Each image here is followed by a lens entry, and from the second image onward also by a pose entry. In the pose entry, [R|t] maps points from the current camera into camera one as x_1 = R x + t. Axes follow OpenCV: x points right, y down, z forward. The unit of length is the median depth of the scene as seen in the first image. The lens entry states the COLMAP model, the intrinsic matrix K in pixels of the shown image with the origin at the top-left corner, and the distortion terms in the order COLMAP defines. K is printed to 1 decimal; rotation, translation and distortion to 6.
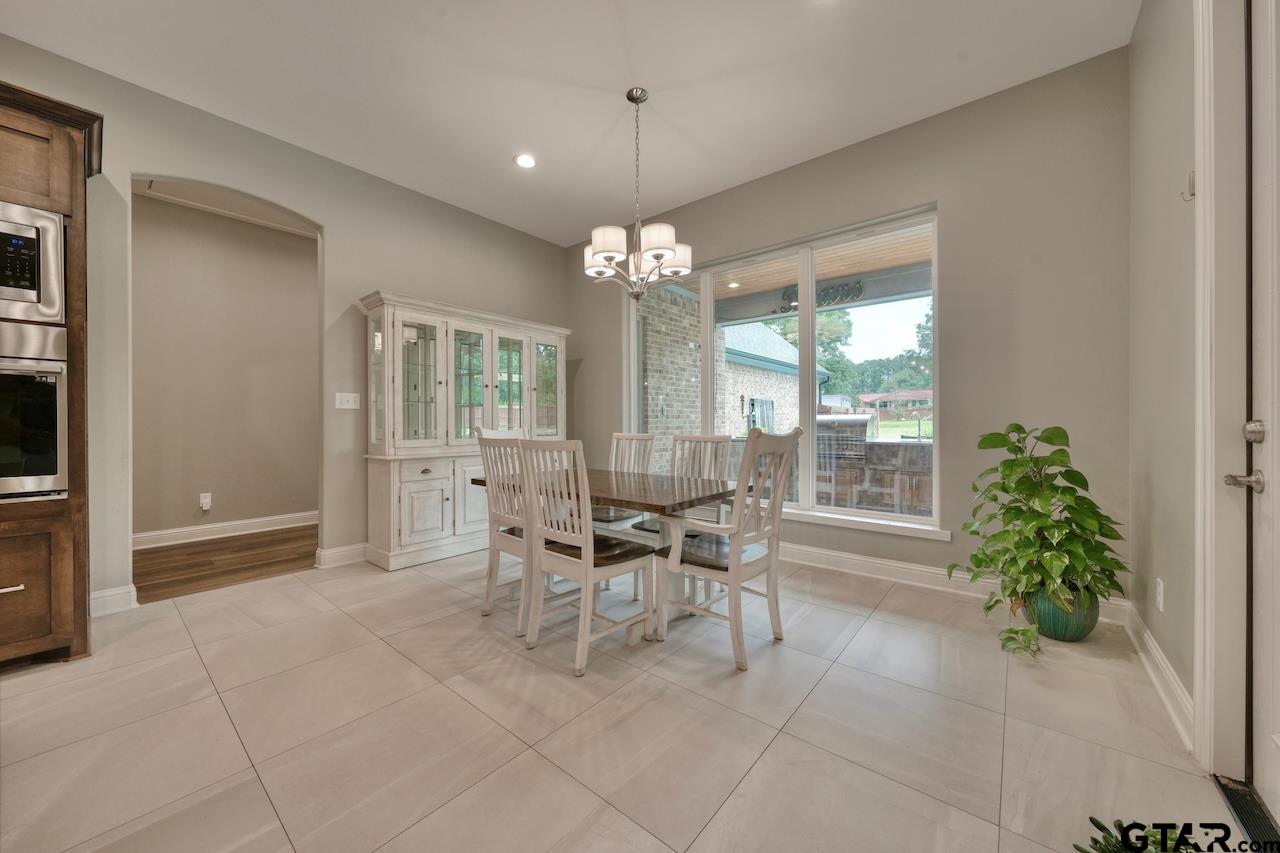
lens RADIAL K [[459.3, 0, 647.7], [0, 459.3, 425.2], [0, 0, 1]] dist [-0.000391, -0.000038]
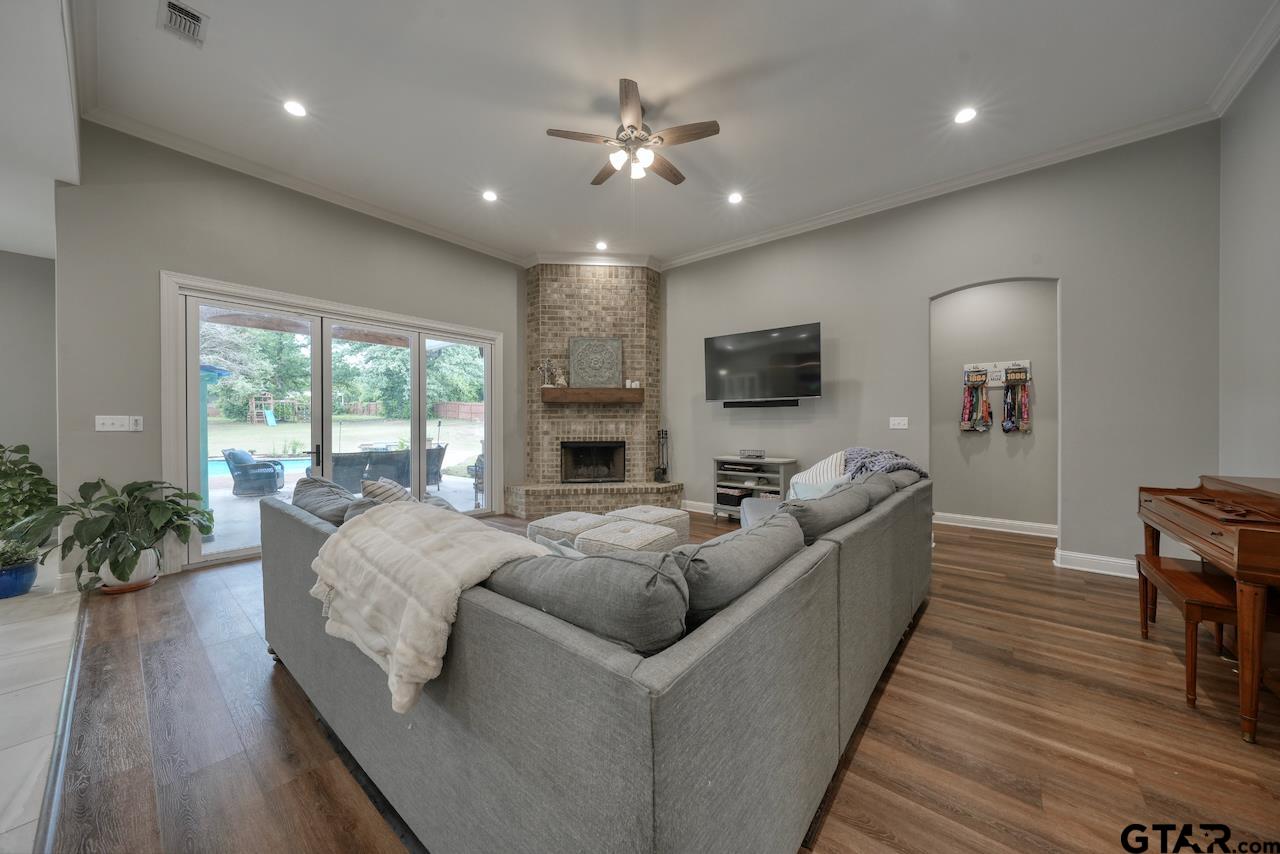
lens RADIAL K [[433.0, 0, 644.5], [0, 433.0, 426.6], [0, 0, 1]] dist [-0.004874, 0.001197]
pose [[0.004775, -0.006686, 0.999966, -1.138376], [0.006583, 0.999956, 0.006654, -0.078648], [-0.999967, 0.006551, 0.004818, -2.009822]]
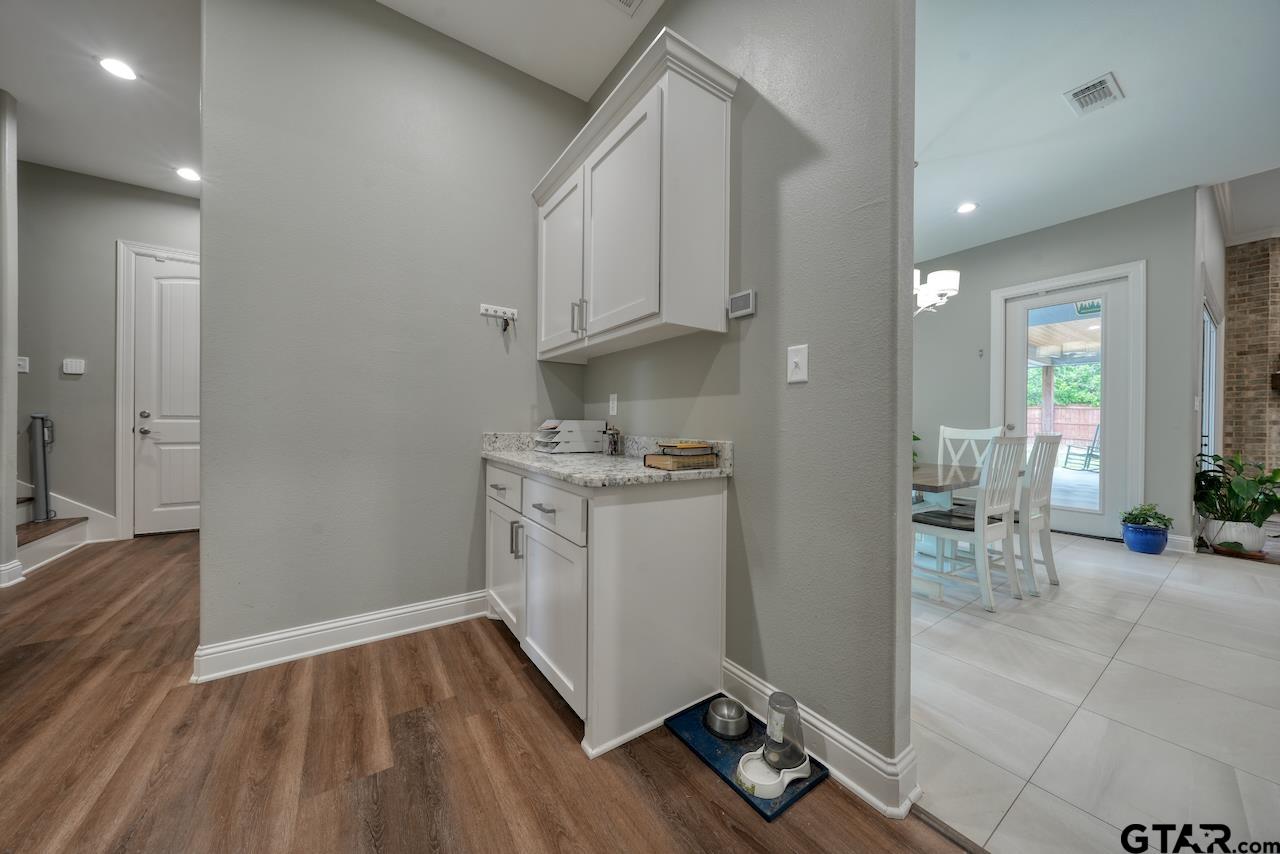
lens RADIAL K [[433.0, 0, 636.8], [0, 433.0, 424.2], [0, 0, 1]] dist [-0.004874, 0.001197]
pose [[0.286606, -0.001216, 0.958048, -1.956326], [-0.002933, 0.999993, 0.002147, 0.000254], [-0.958044, -0.003425, 0.286600, 1.941784]]
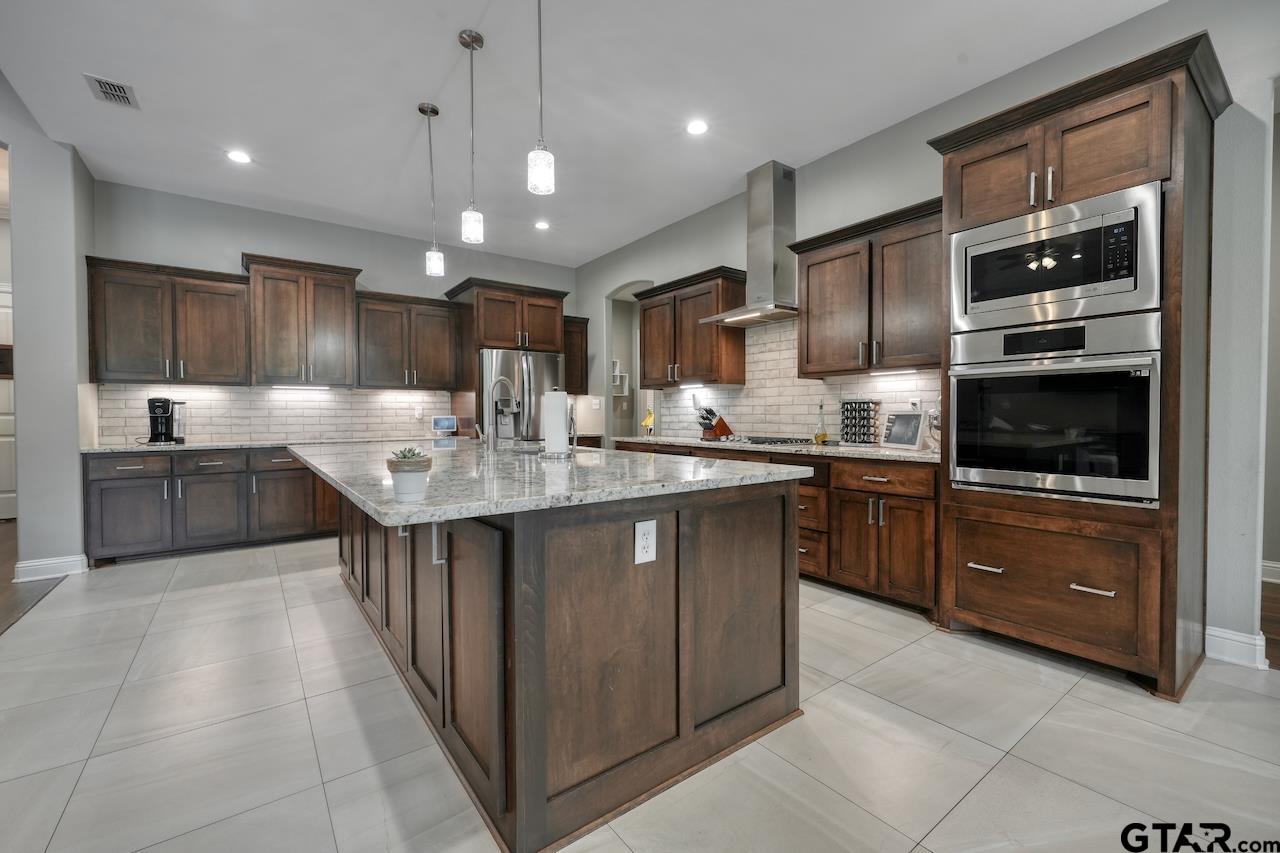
lens RADIAL K [[529.6, 0, 641.5], [0, 529.6, 425.3], [0, 0, 1]] dist [-0.002519, -0.000098]
pose [[-0.242206, 0.021769, -0.969981, -0.065795], [-0.002561, 0.999730, 0.023077, -0.019260], [0.970221, 0.008074, -0.242085, 0.295279]]
